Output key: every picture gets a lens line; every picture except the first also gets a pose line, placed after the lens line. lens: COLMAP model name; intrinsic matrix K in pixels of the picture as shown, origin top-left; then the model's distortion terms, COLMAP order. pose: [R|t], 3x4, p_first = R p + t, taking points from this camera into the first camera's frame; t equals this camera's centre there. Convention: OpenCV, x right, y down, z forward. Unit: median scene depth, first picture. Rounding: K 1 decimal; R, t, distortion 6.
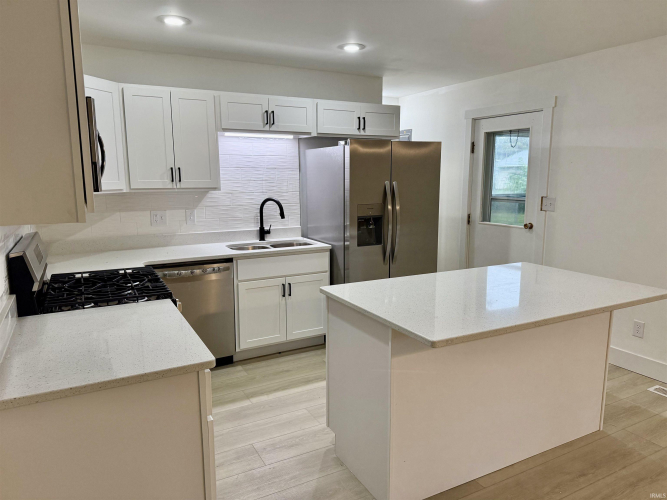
lens RADIAL K [[469.5, 0, 333.5], [0, 469.5, 250.0], [0, 0, 1]] dist [0.045092, -0.002832]
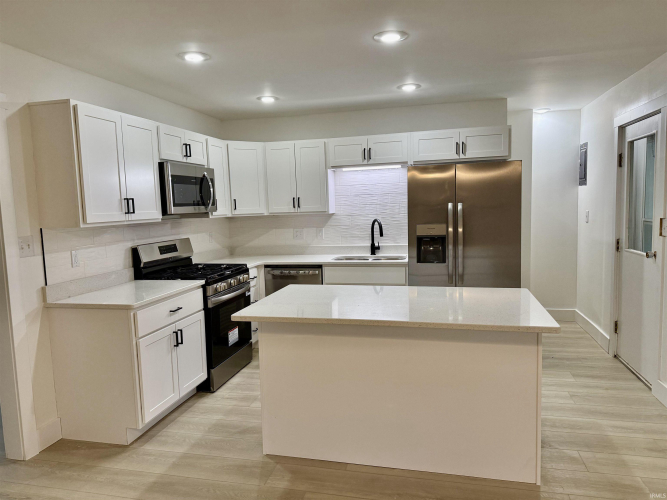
lens RADIAL K [[469.5, 0, 333.5], [0, 469.5, 250.0], [0, 0, 1]] dist [0.045092, -0.002832]
pose [[0.744533, 0.046727, -0.665949, 0.613501], [-0.076314, 0.996965, -0.015366, -0.006954], [0.663210, 0.062262, 0.745839, 0.049801]]
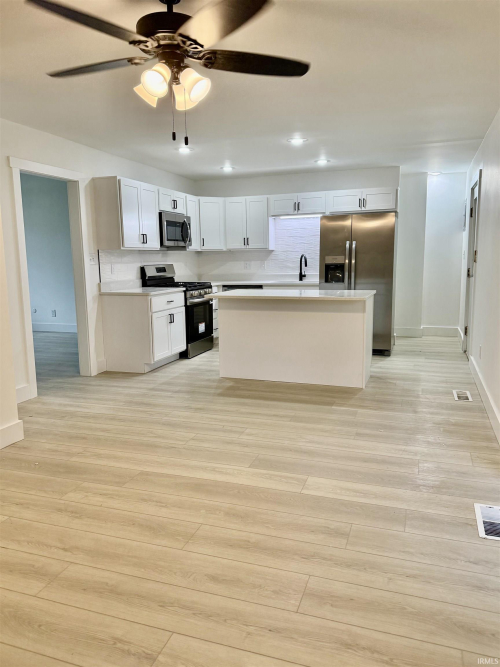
lens RADIAL K [[505.6, 0, 250.0], [0, 505.6, 333.5], [0, 0, 1]] dist [0.124550, -0.000063]
pose [[0.677141, 0.106326, -0.728131, 1.129671], [-0.103035, 0.993458, 0.049251, 0.102016], [0.728604, 0.041674, 0.683666, -0.364199]]
